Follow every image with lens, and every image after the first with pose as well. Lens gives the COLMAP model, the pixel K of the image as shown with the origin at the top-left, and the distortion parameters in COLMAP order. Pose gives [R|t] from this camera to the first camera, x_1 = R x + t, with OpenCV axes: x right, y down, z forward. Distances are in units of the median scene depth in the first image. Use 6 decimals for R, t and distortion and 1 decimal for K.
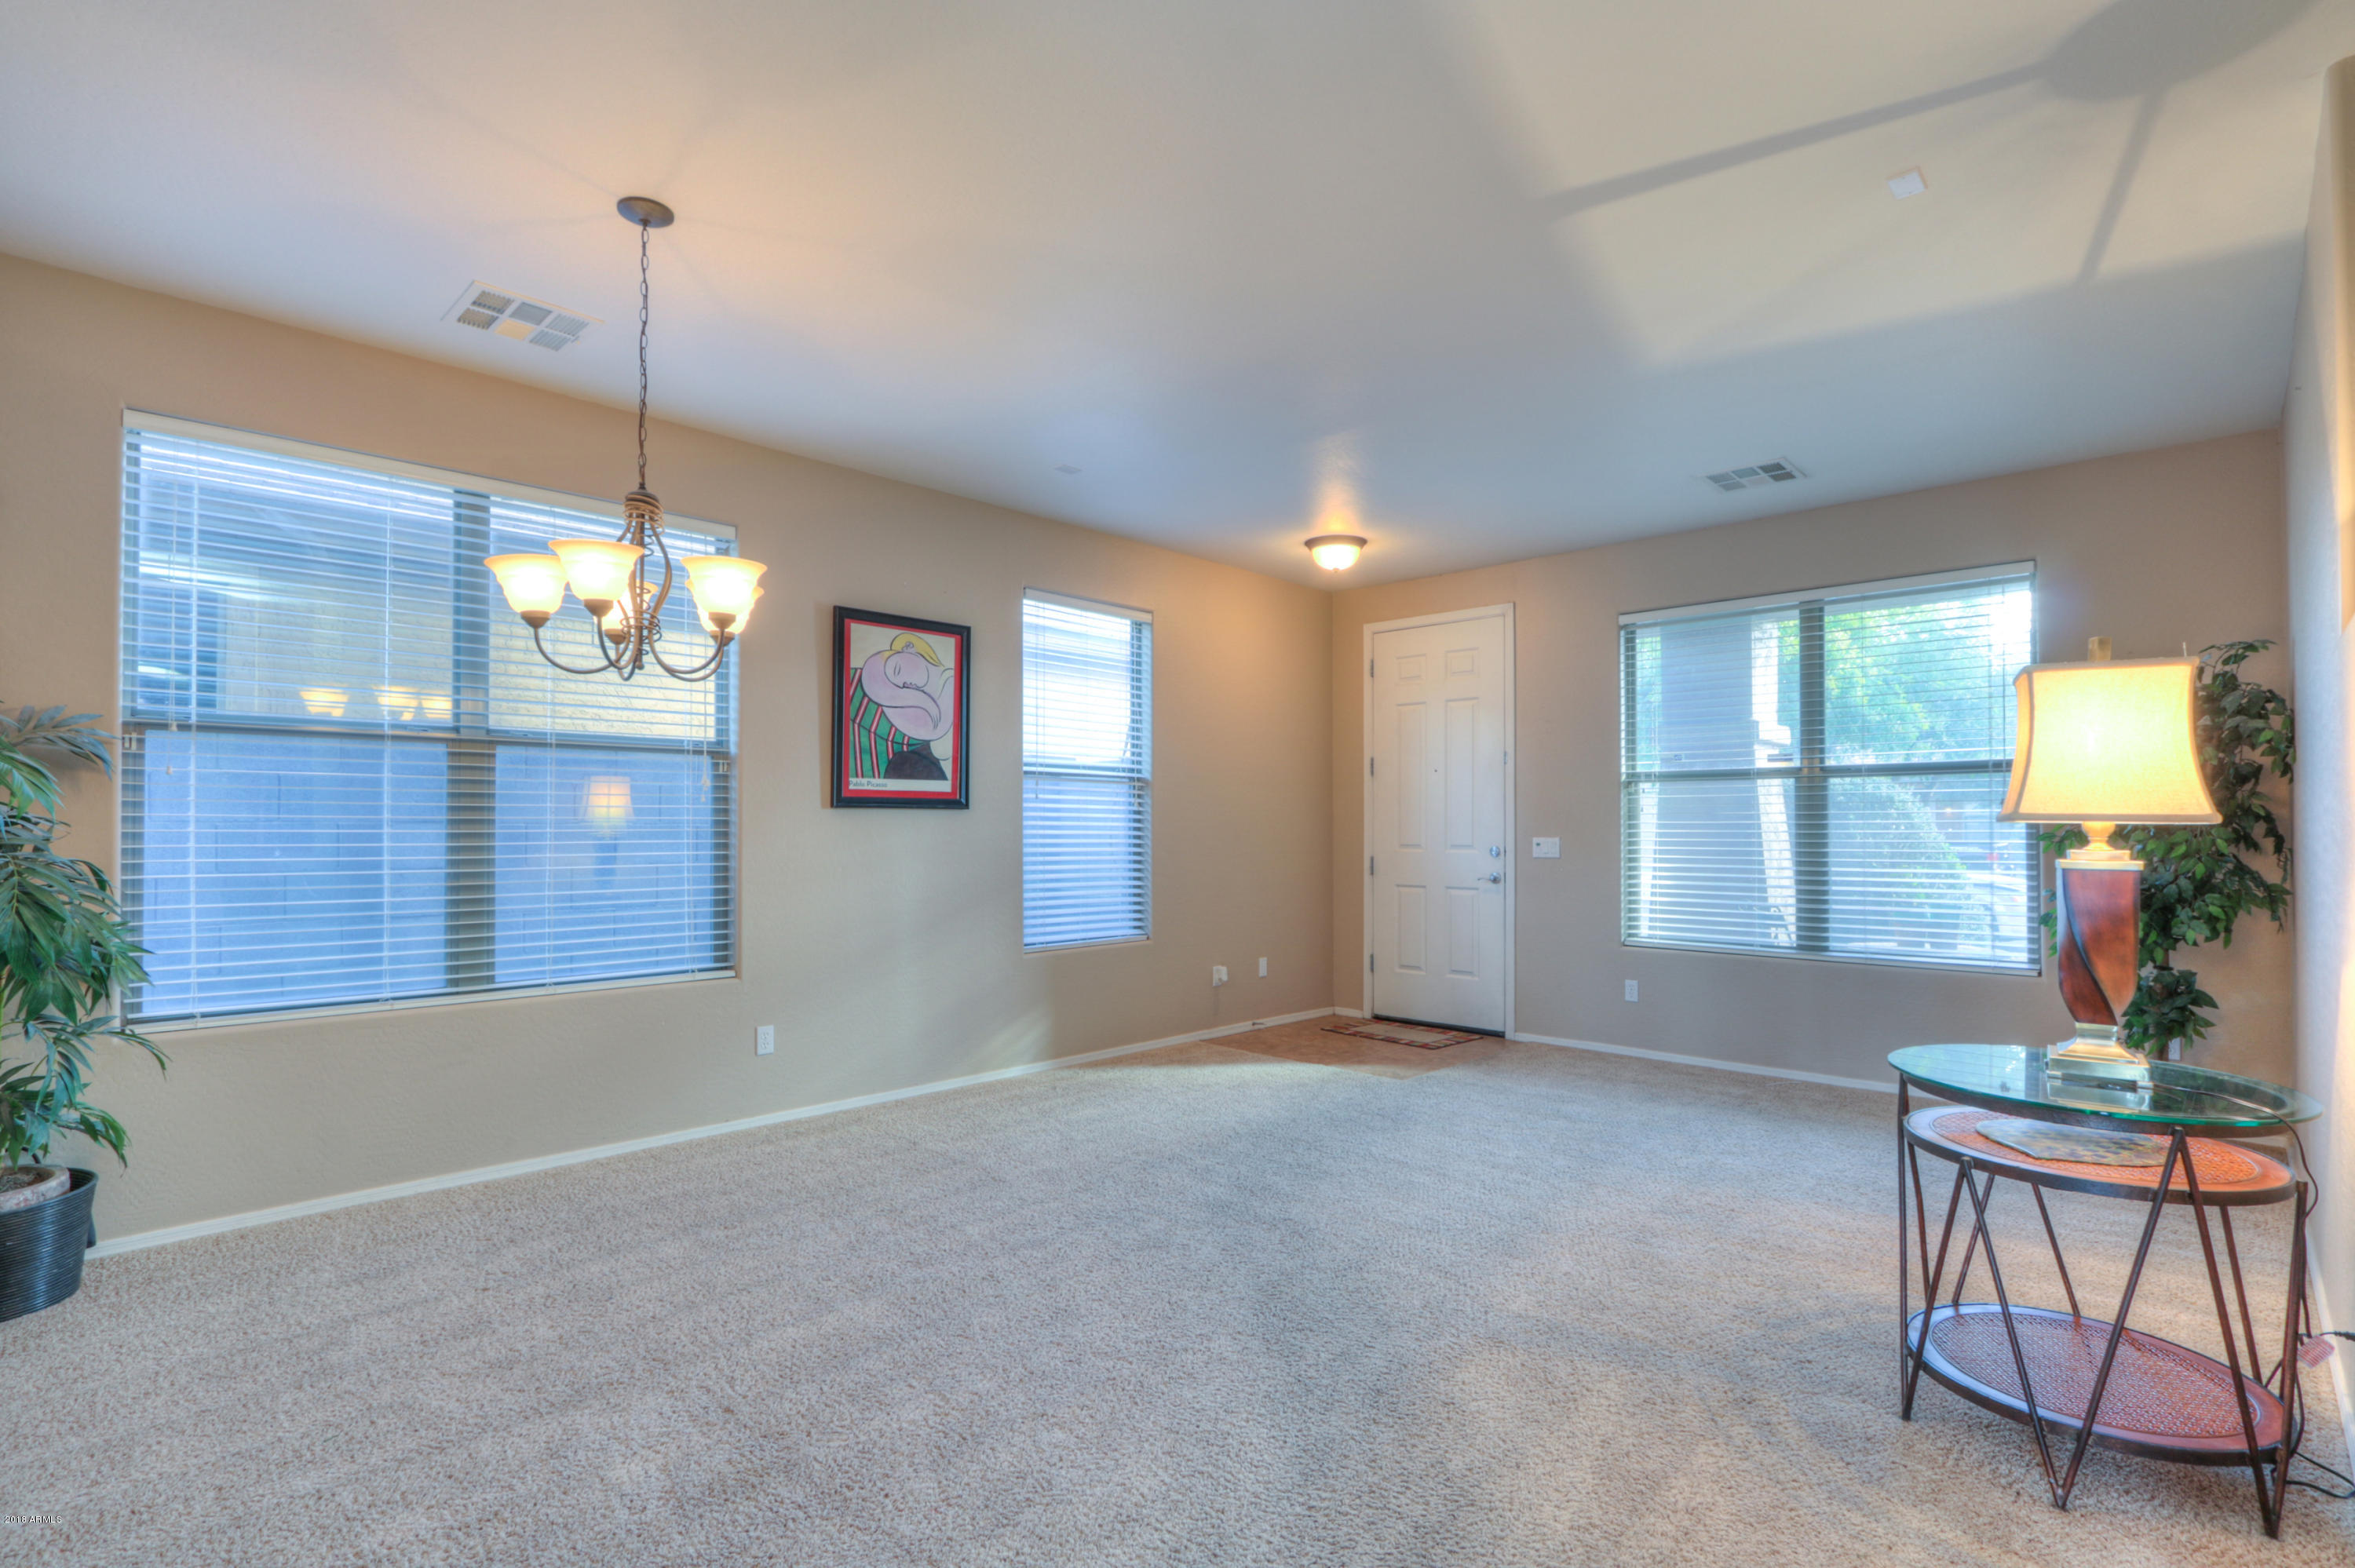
lens RADIAL K [[1110.6, 0, 1145.2], [0, 1110.6, 812.4], [0, 0, 1]] dist [-0.004241, -0.000432]
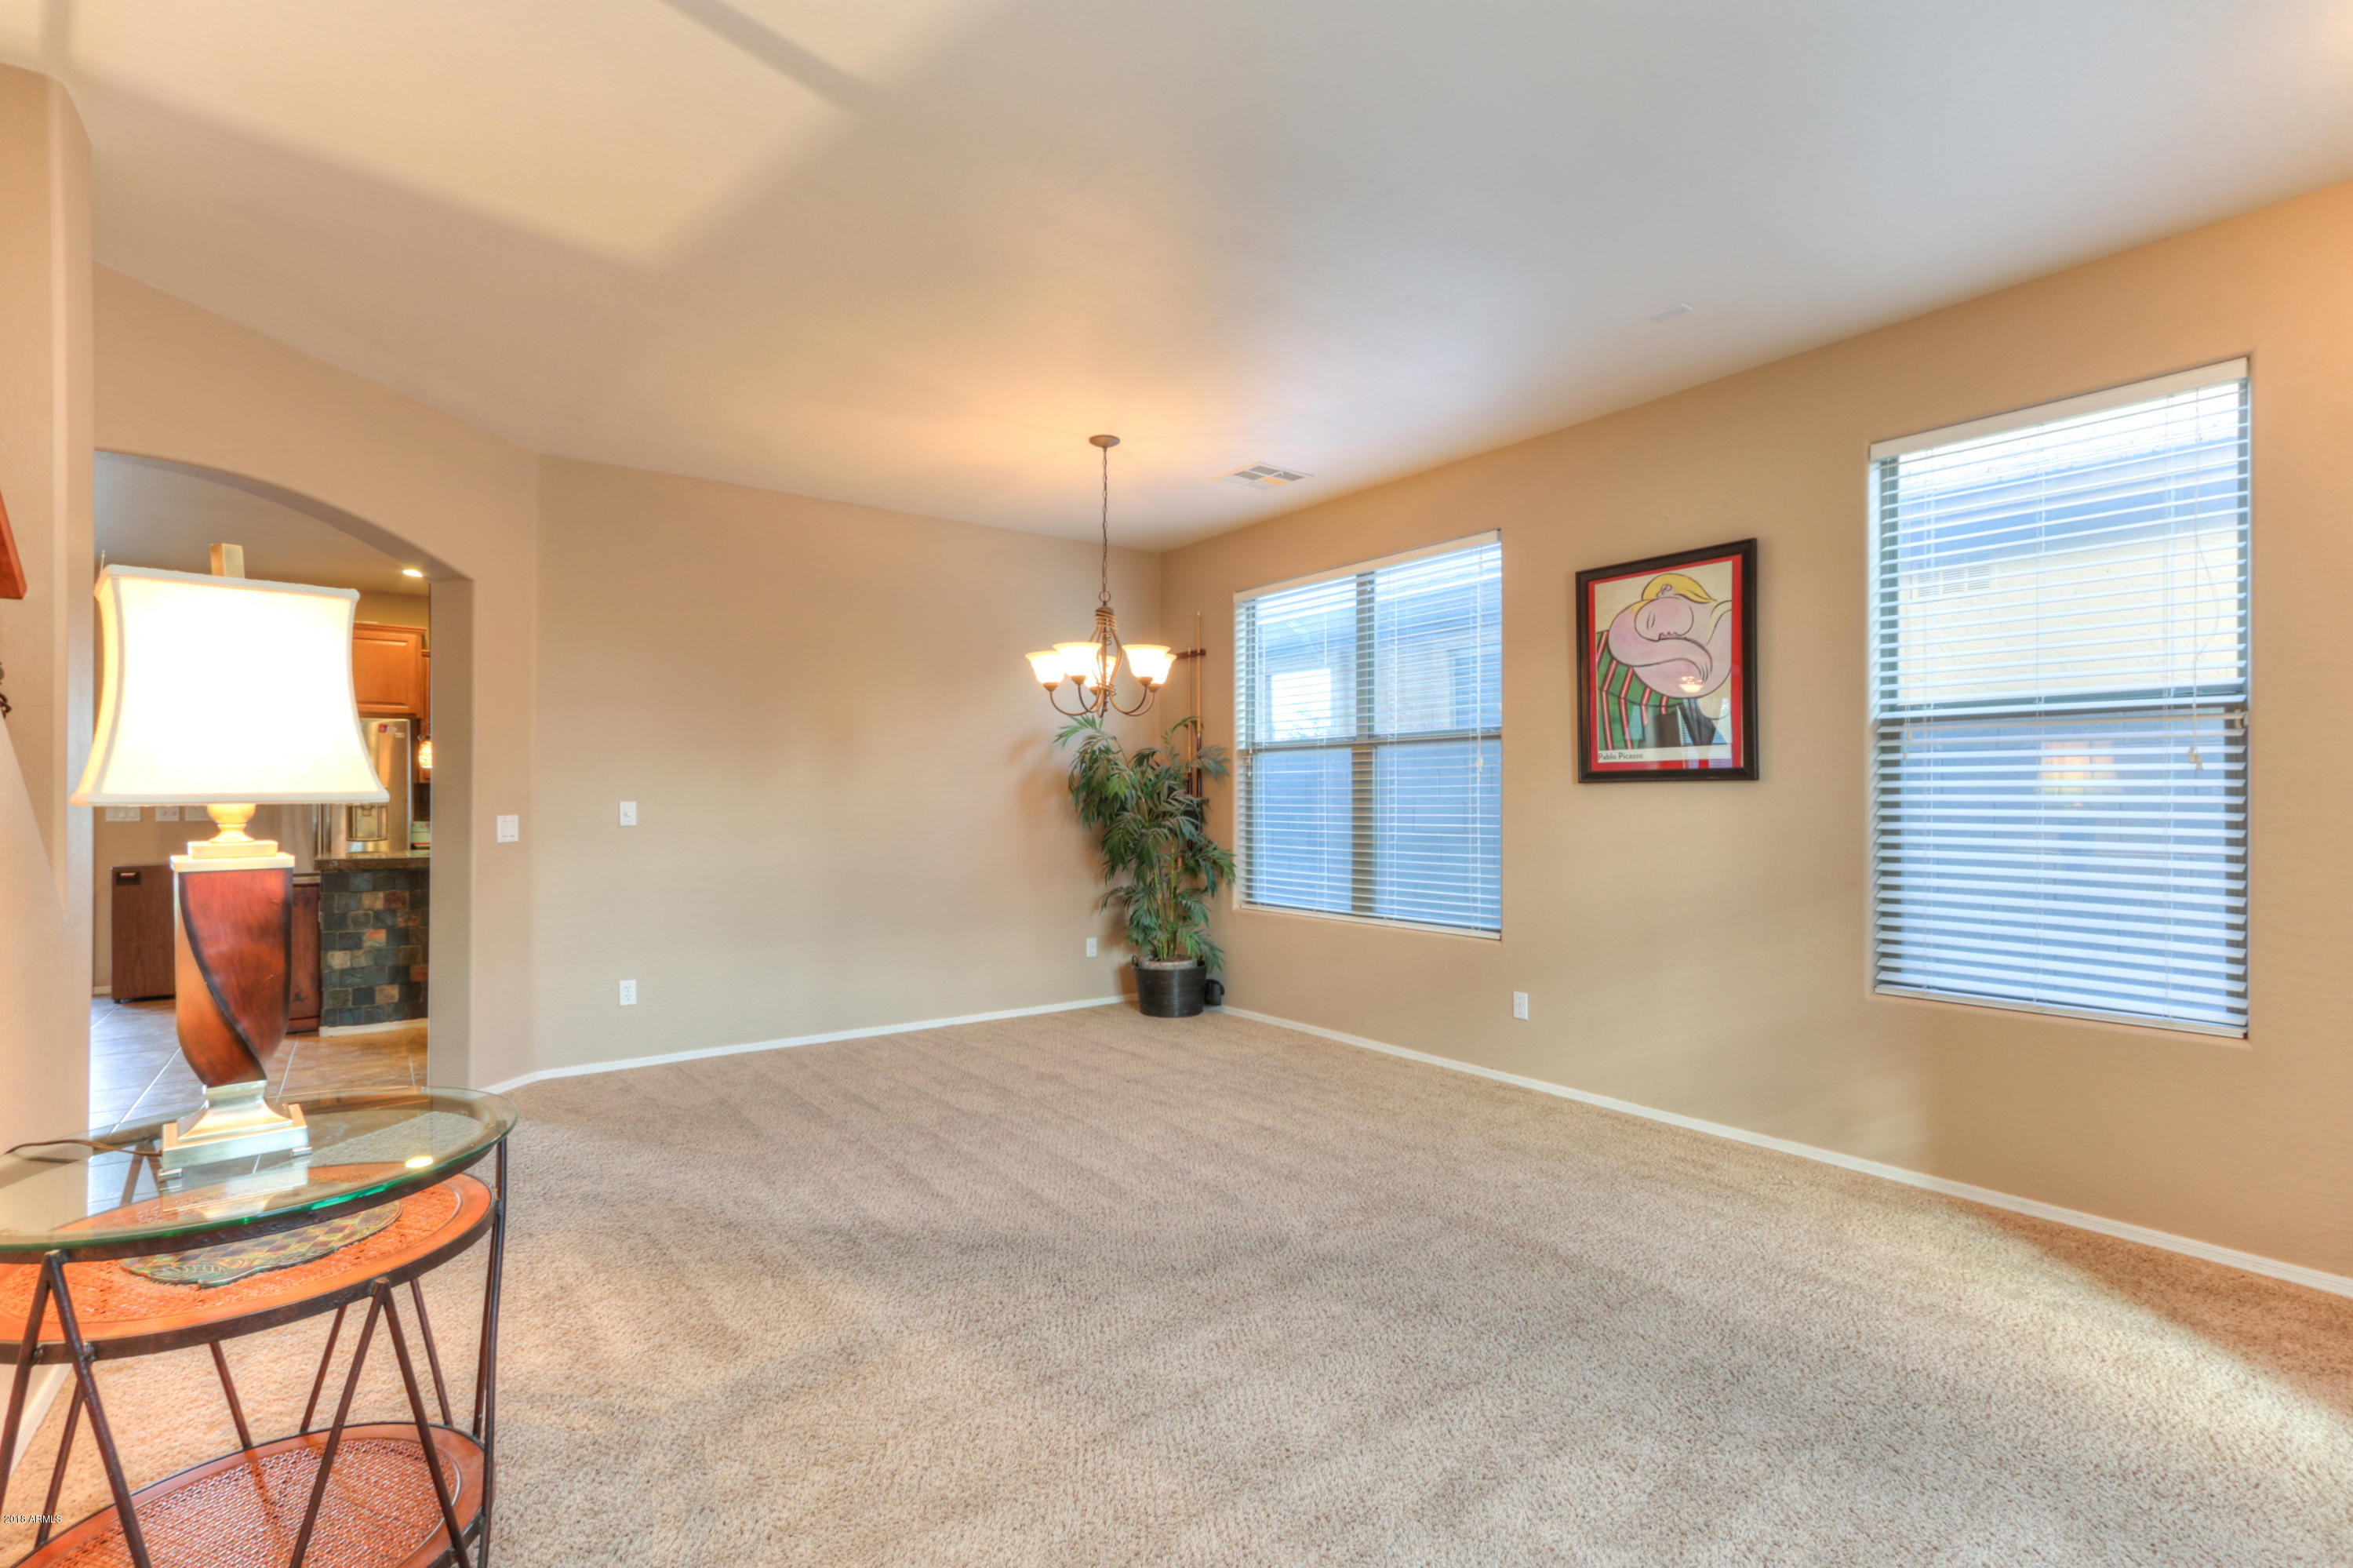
lens RADIAL K [[1101.9, 0, 1208.8], [0, 1101.9, 795.7], [0, 0, 1]] dist [-0.016427, 0.000003]
pose [[-0.134335, -0.004791, -0.990924, 0.687545], [0.014521, 0.999871, -0.006803, 0.008047], [0.990830, -0.015303, -0.134248, 0.795186]]
